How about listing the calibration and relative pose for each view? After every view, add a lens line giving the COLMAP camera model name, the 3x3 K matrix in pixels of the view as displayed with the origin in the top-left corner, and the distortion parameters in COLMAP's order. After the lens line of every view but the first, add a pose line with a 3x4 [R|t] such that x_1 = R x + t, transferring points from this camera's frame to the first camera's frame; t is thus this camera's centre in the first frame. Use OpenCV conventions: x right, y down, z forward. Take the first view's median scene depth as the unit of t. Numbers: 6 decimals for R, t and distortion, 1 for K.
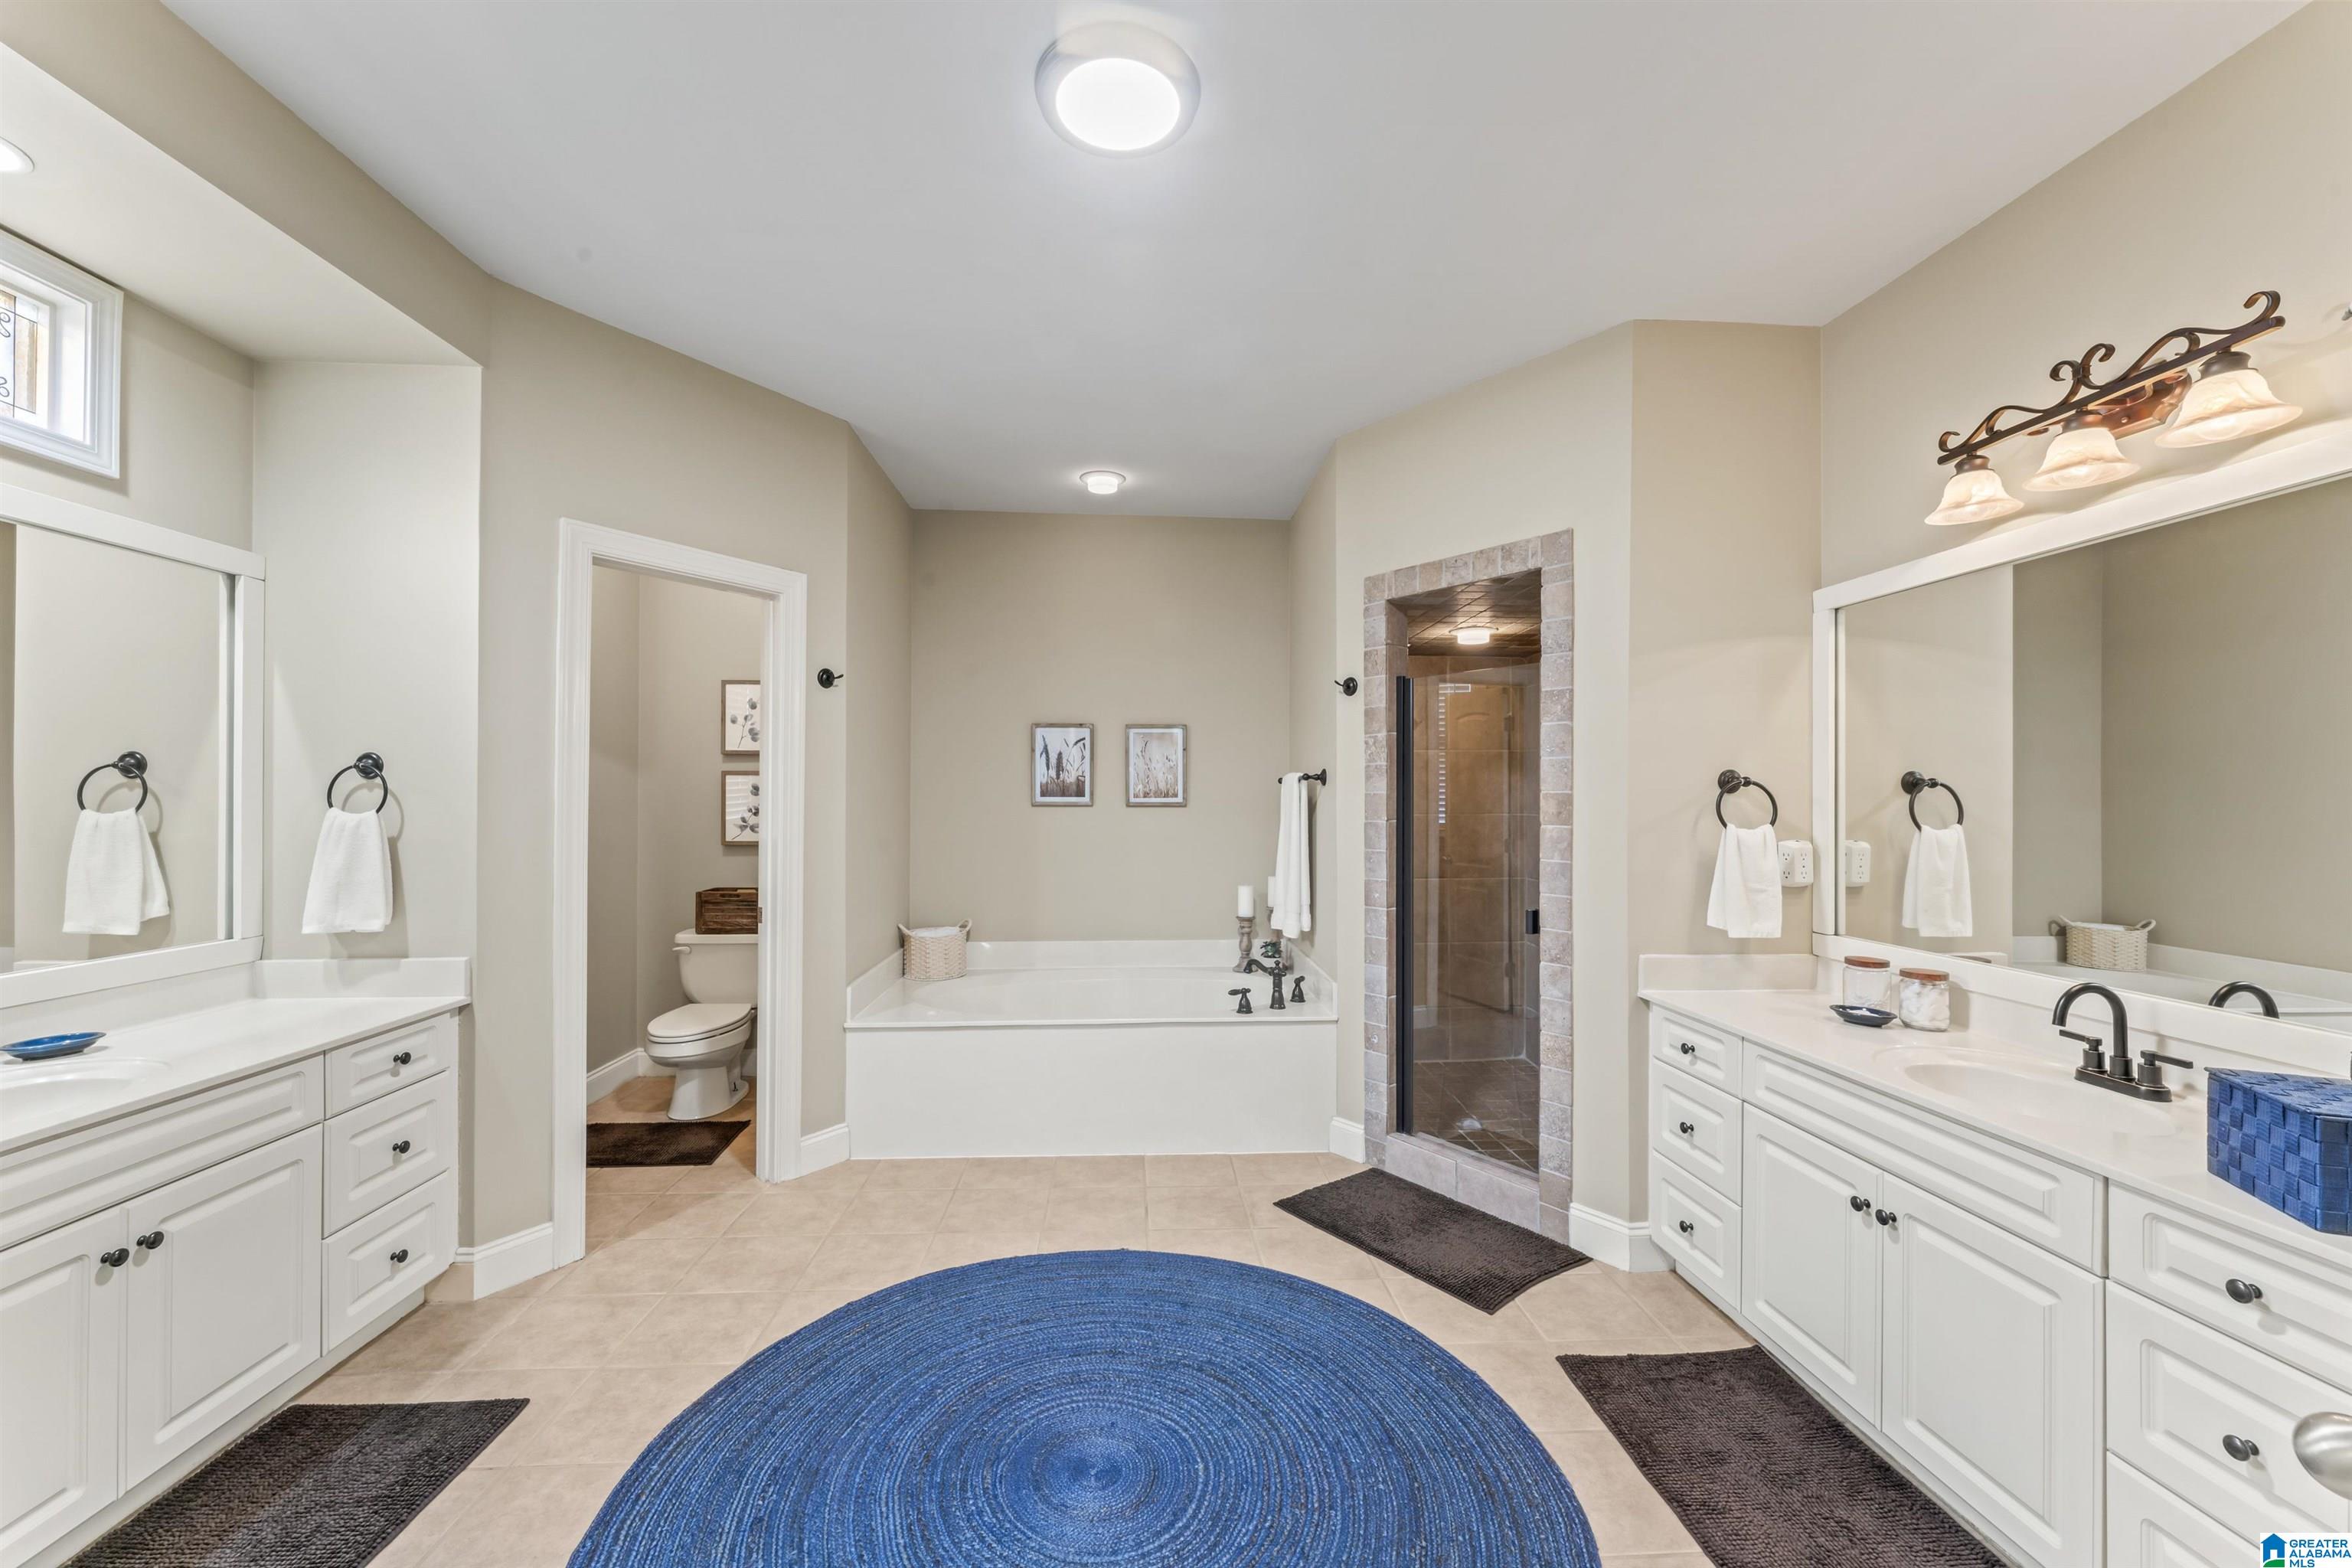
lens RADIAL K [[935.7, 0, 1182.4], [0, 935.7, 793.9], [0, 0, 1]] dist [0.001107, -0.000007]
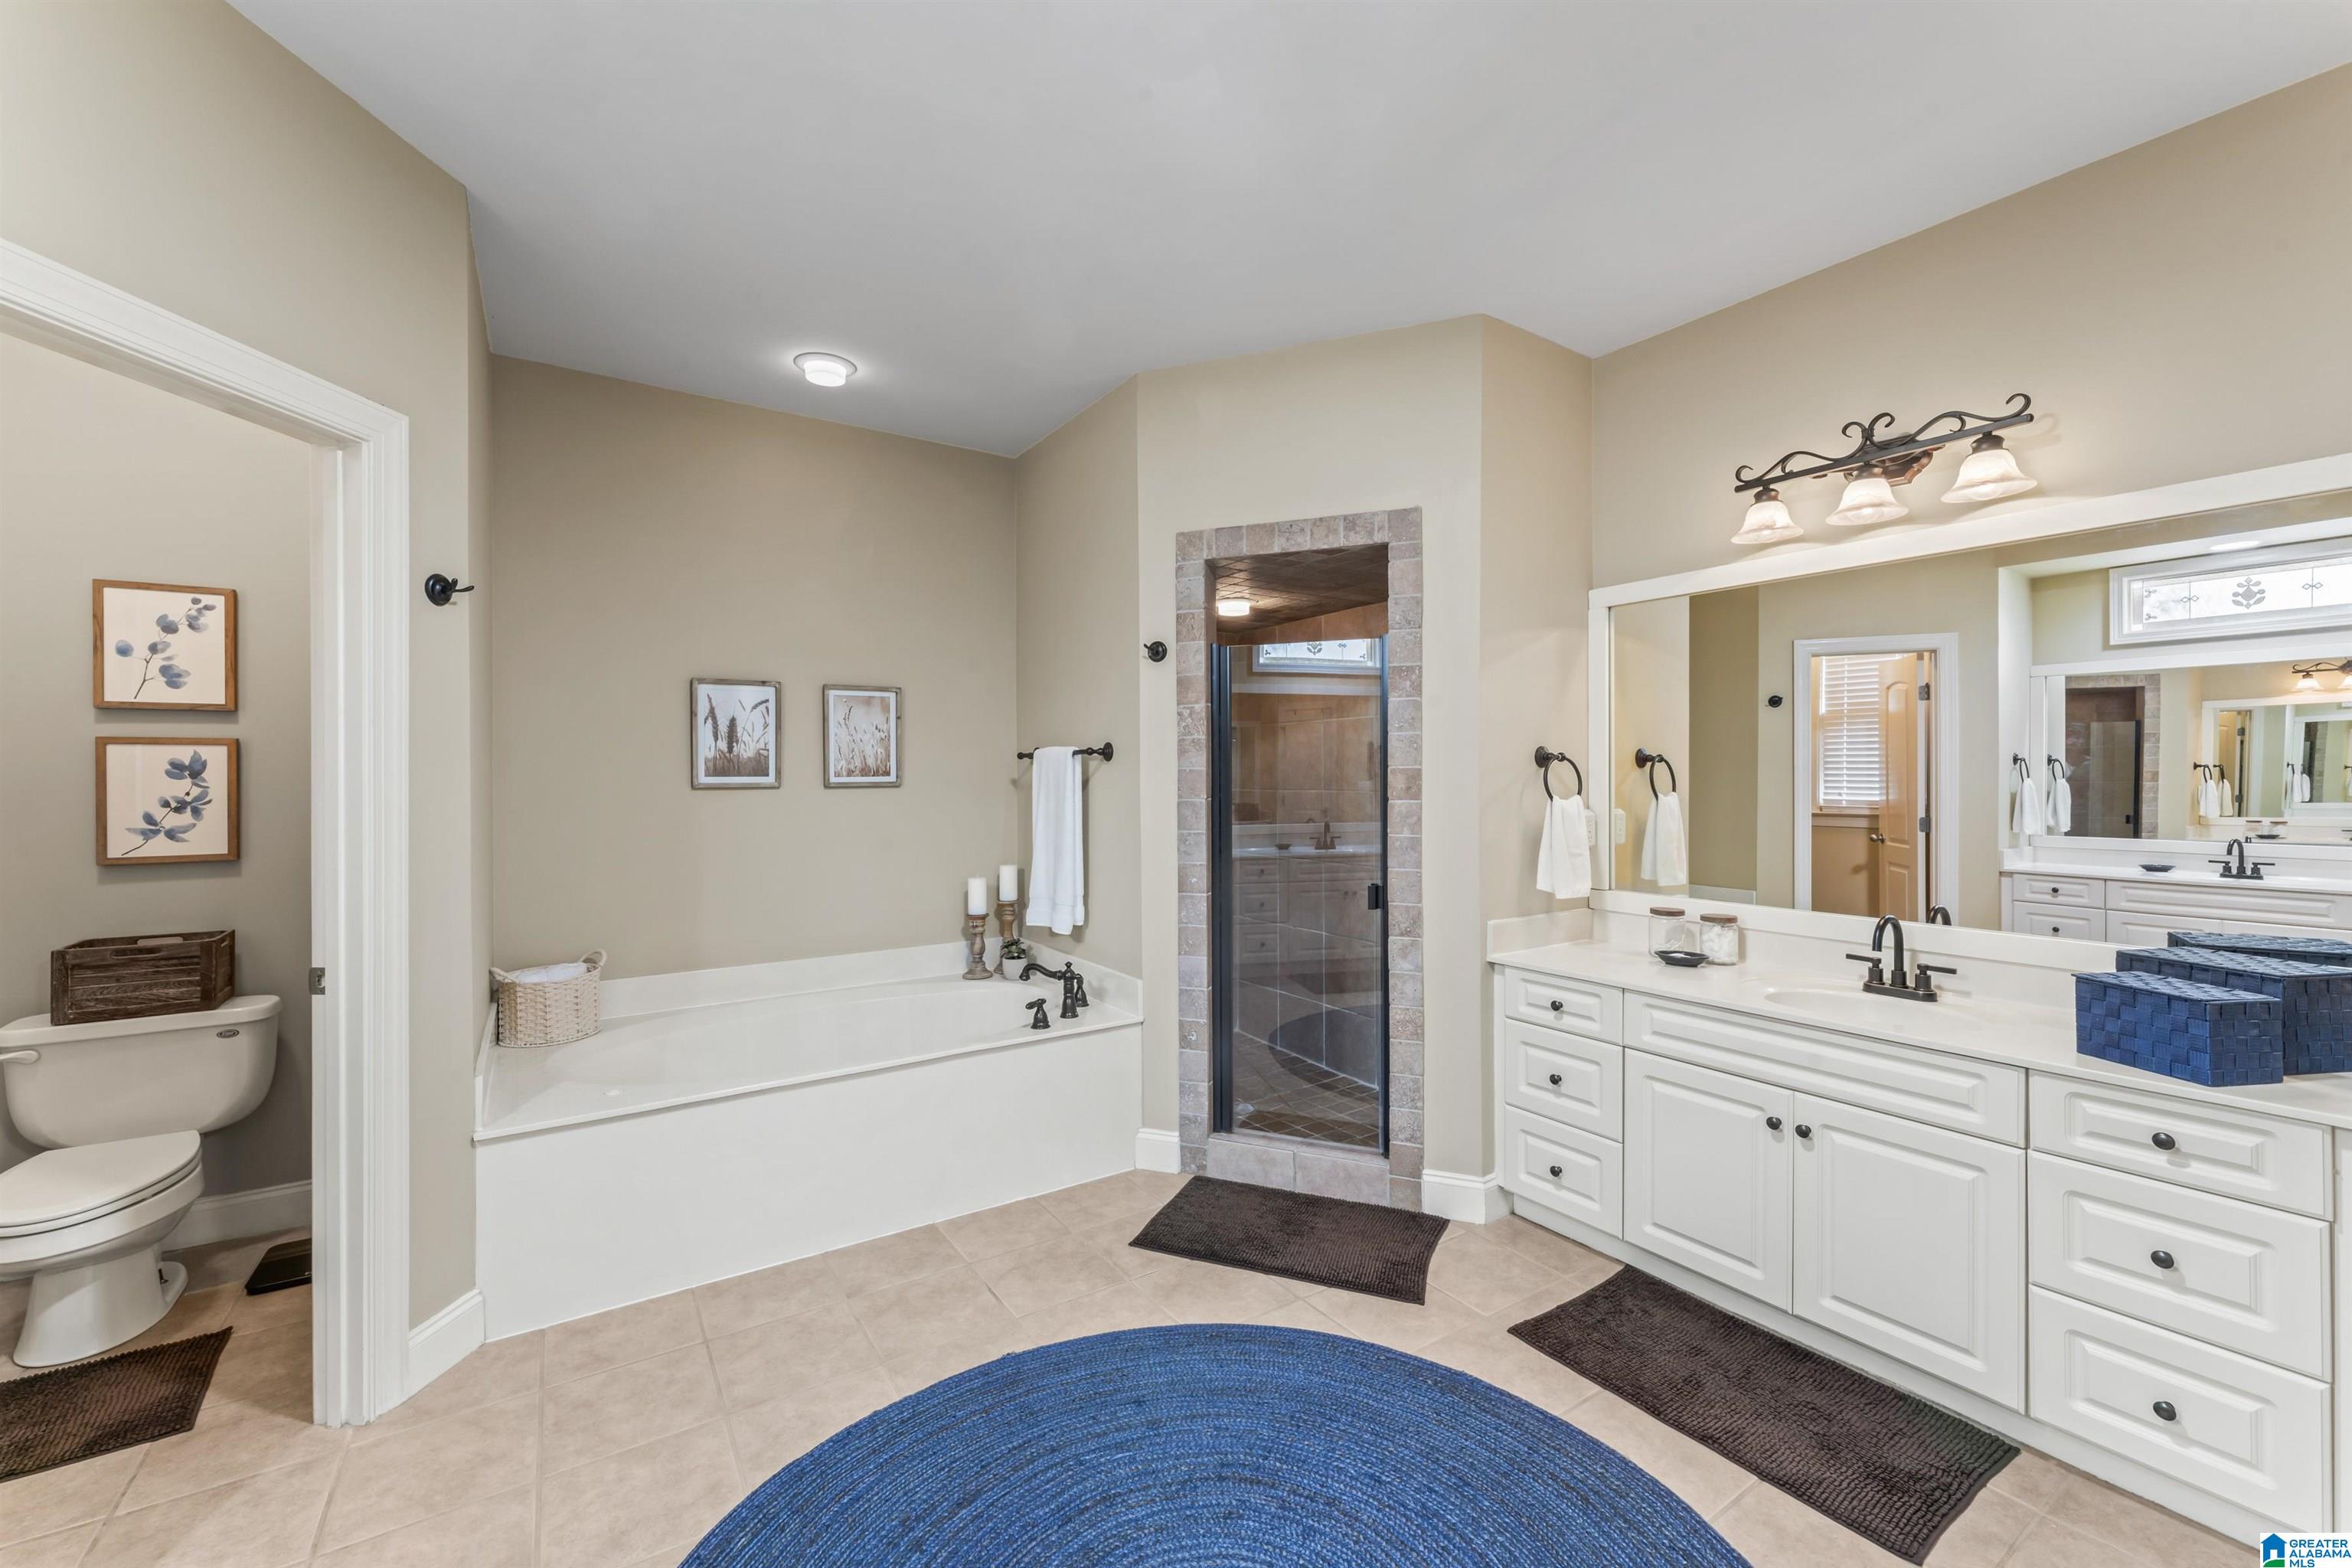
lens RADIAL K [[951.9, 0, 1189.6], [0, 951.9, 777.8], [0, 0, 1]] dist [0.001065, 0.000141]
pose [[0.862867, -0.009729, 0.505337, -0.313848], [0.005572, 0.999937, 0.009737, -0.001905], [-0.505400, -0.005586, 0.862867, 0.227952]]
